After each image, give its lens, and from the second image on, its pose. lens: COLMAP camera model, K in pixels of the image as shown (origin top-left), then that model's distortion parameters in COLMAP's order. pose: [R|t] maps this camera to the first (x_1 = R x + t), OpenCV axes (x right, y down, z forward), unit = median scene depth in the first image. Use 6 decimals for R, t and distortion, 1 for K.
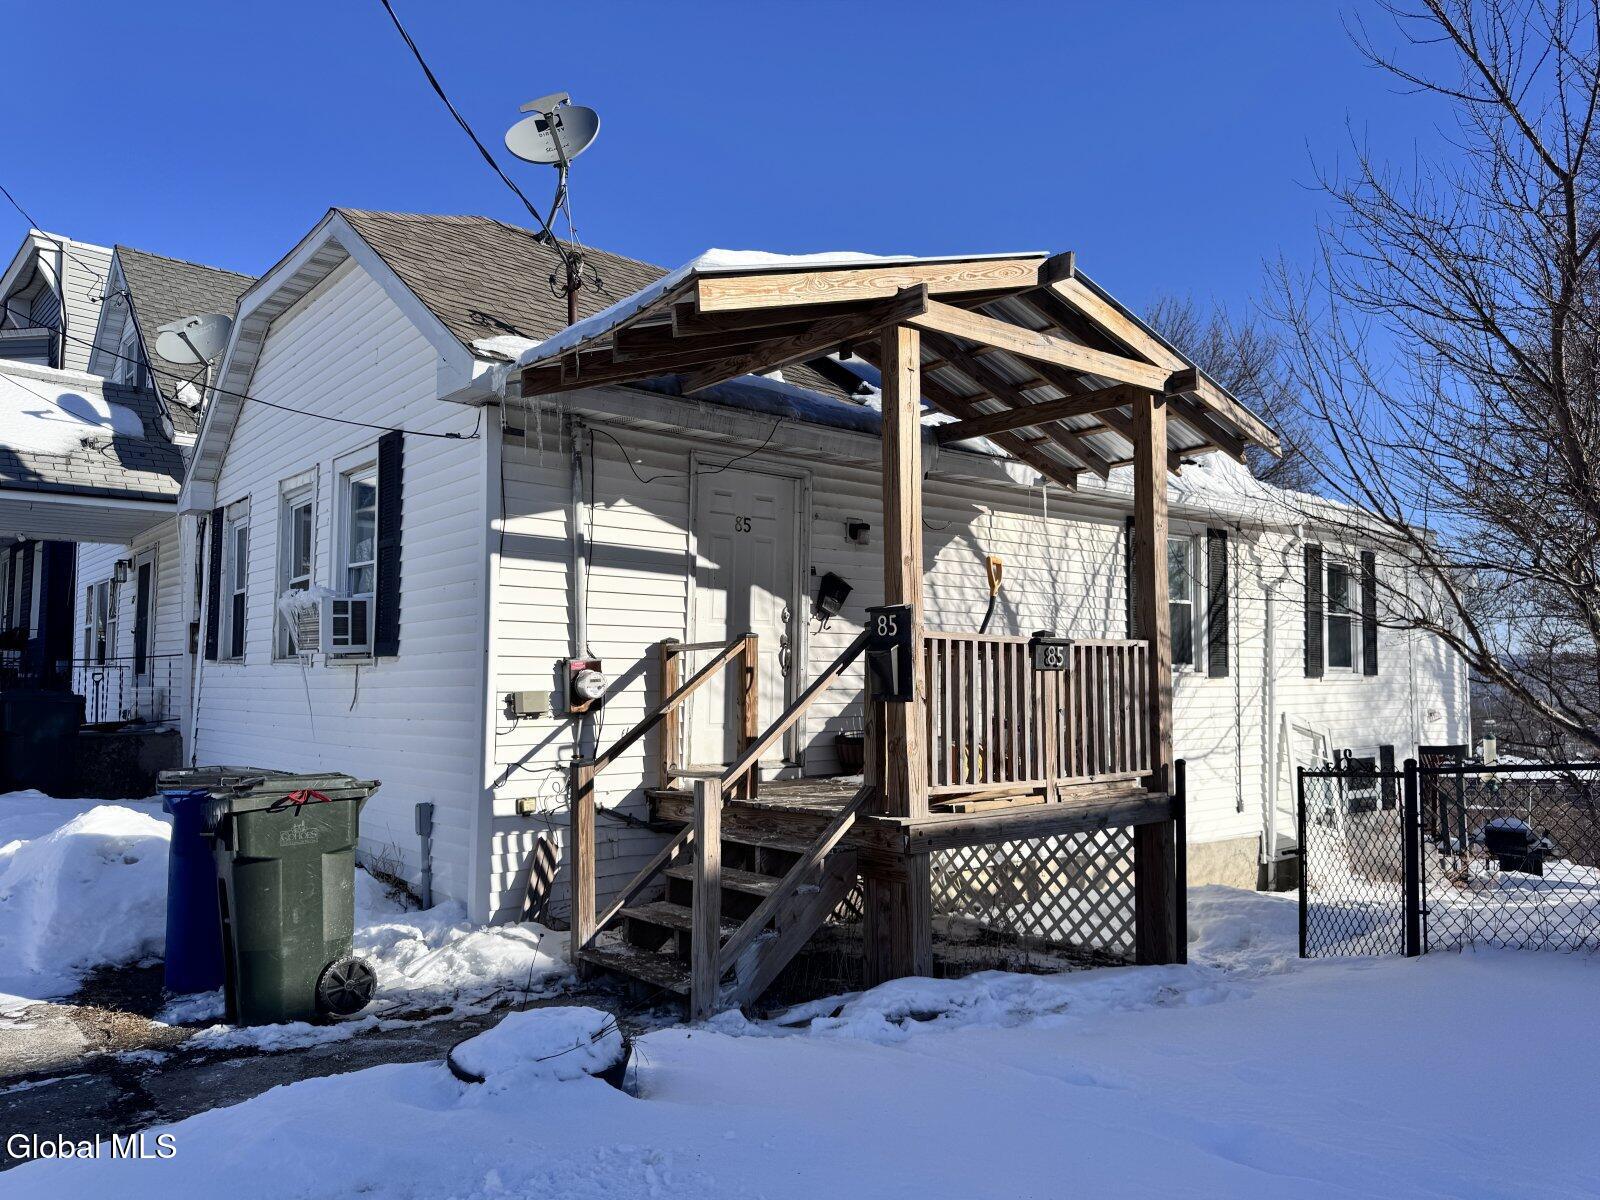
lens RADIAL K [[1112.2, 0, 800.0], [0, 1112.2, 600.0], [0, 0, 1]] dist [0.005304, -0.002901]
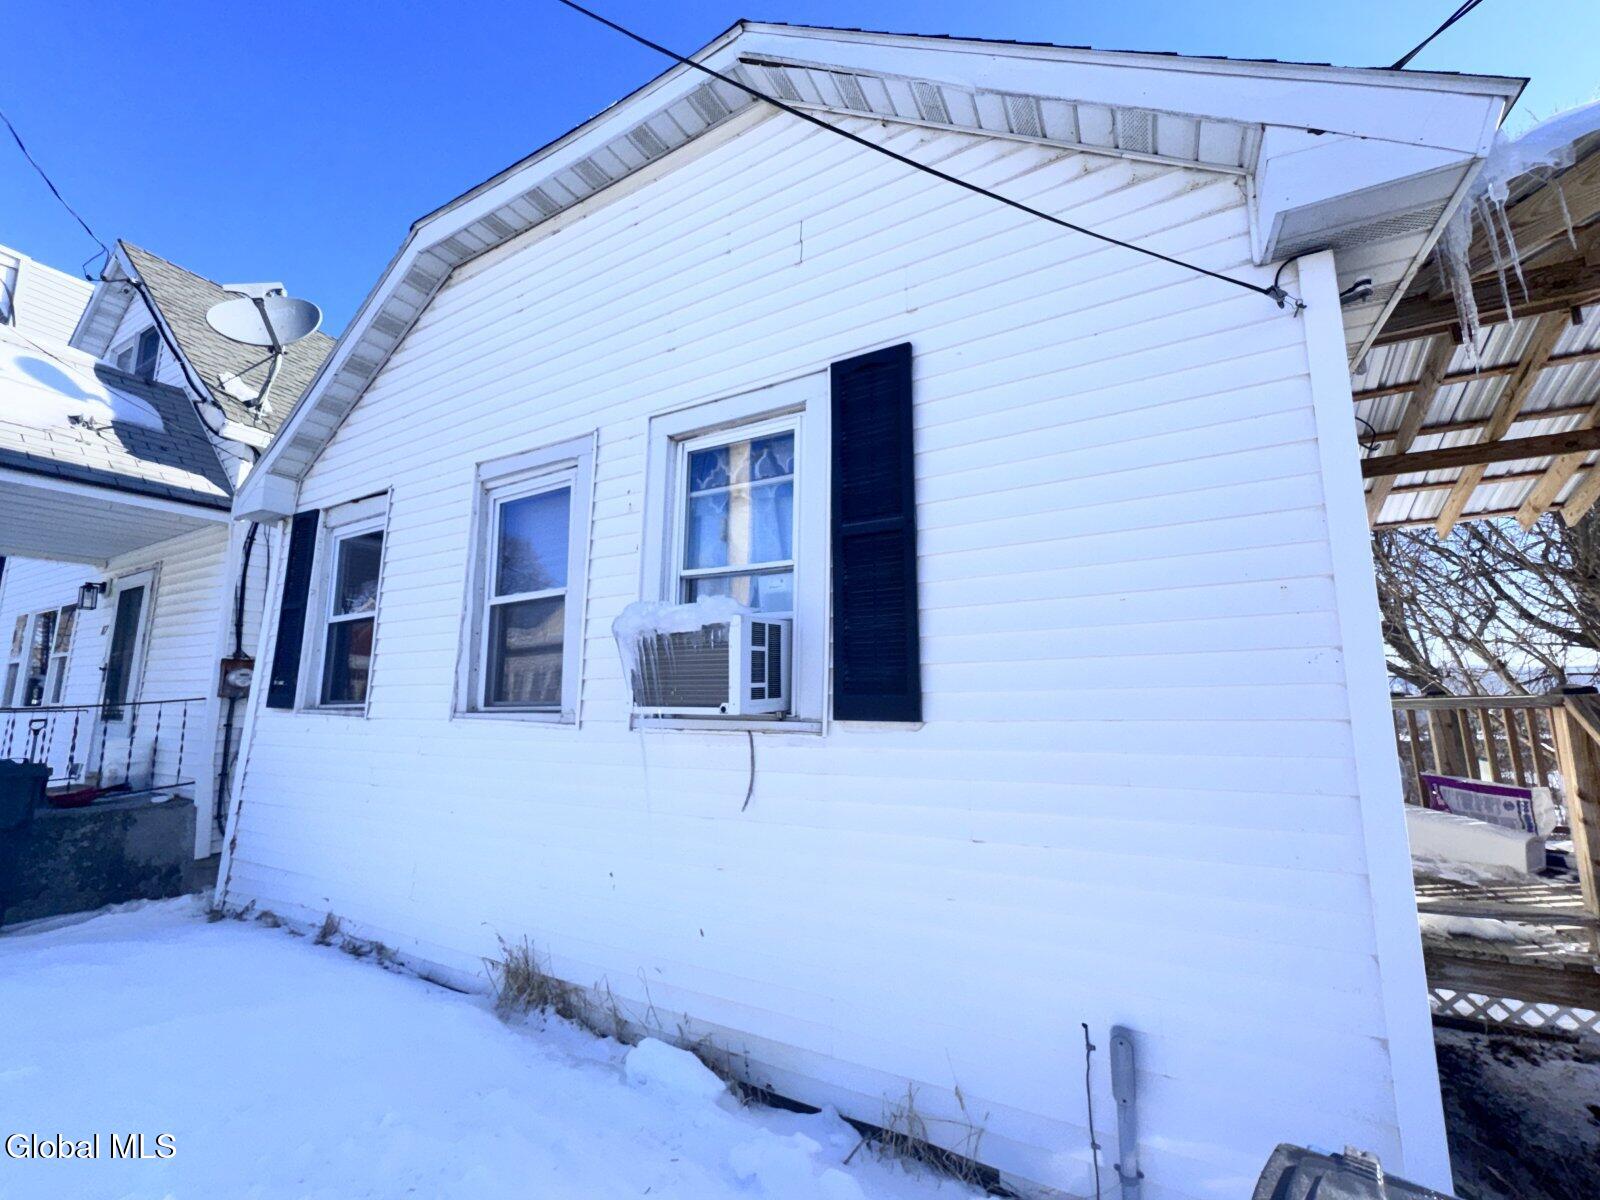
lens RADIAL K [[634.0, 0, 800.0], [0, 634.0, 600.0], [0, 0, 1]] dist [-0.002858, -0.000190]
pose [[0.935713, 0.049445, 0.349279, -0.332514], [-0.018883, 0.995729, -0.090369, 0.012094], [-0.352256, 0.077964, 0.932651, 0.444713]]
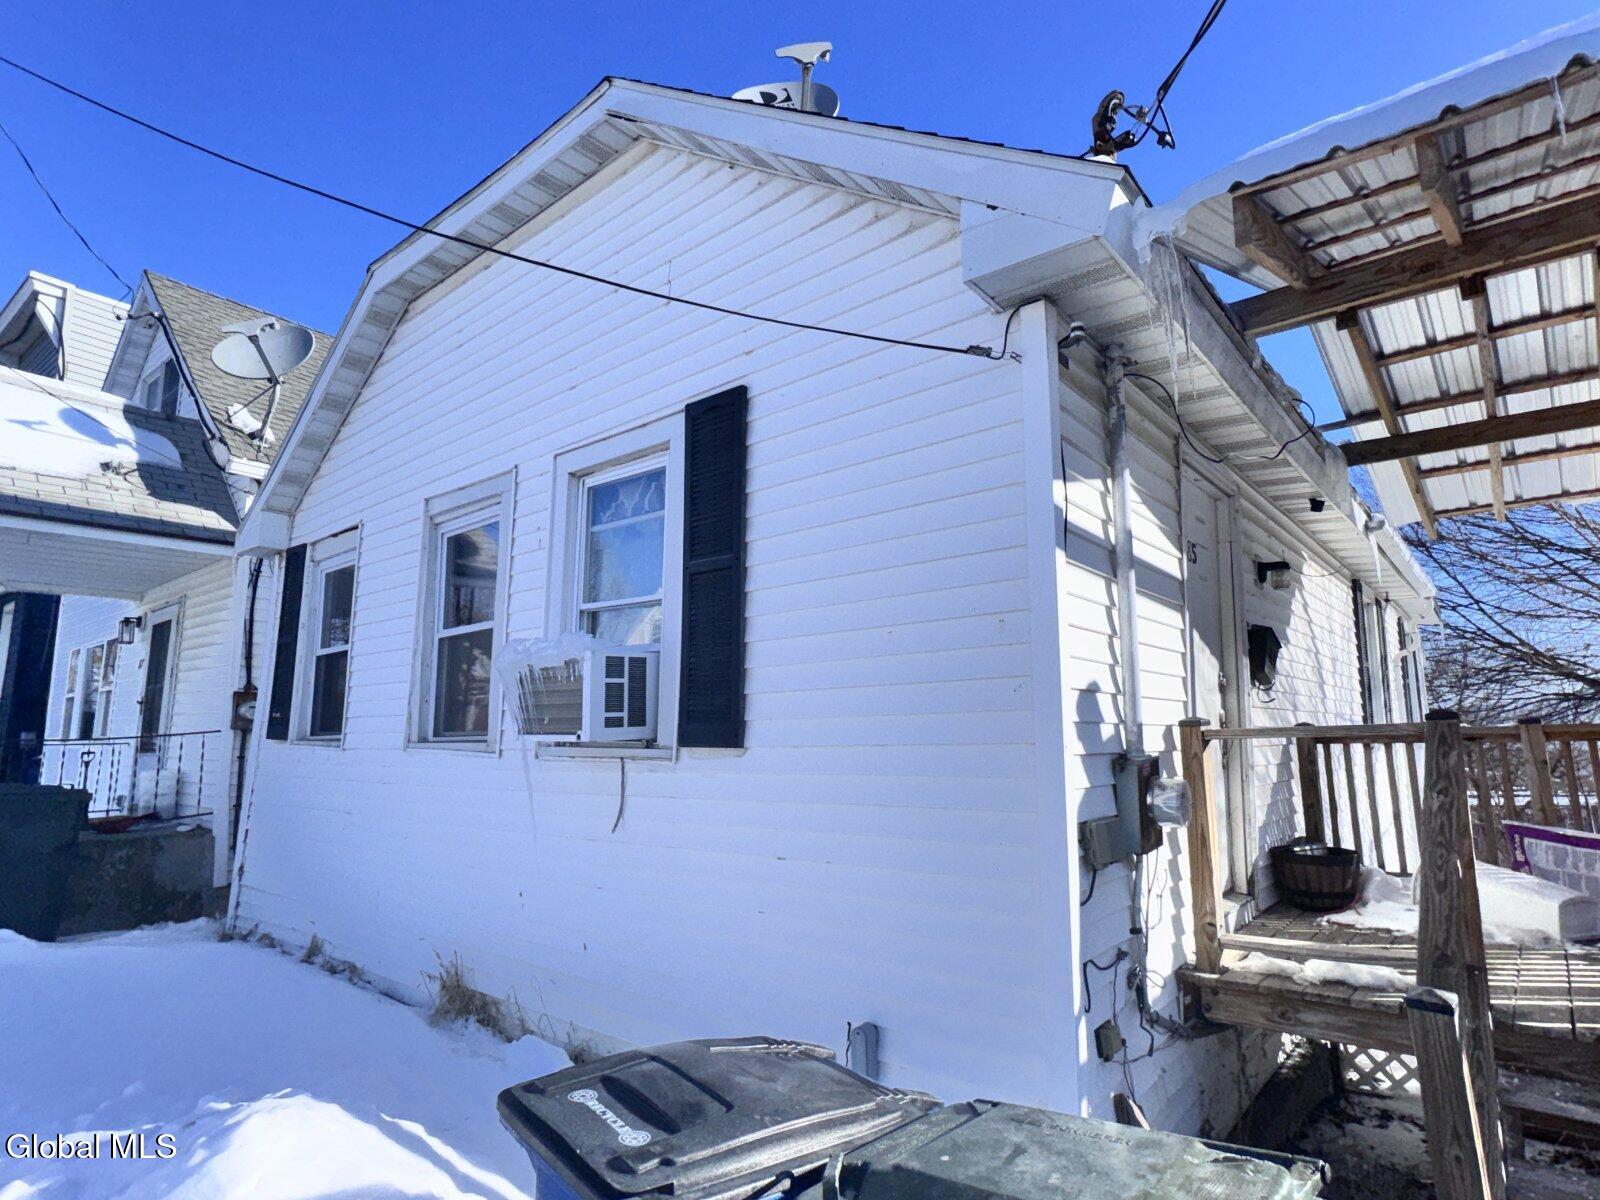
lens RADIAL K [[852.0, 0, 800.0], [0, 852.0, 600.0], [0, 0, 1]] dist [-0.002773, 0.001867]
pose [[0.986236, 0.020437, 0.164076, -0.254184], [-0.005712, 0.995950, -0.089723, 0.007534], [-0.165245, 0.087551, 0.982359, 0.331221]]
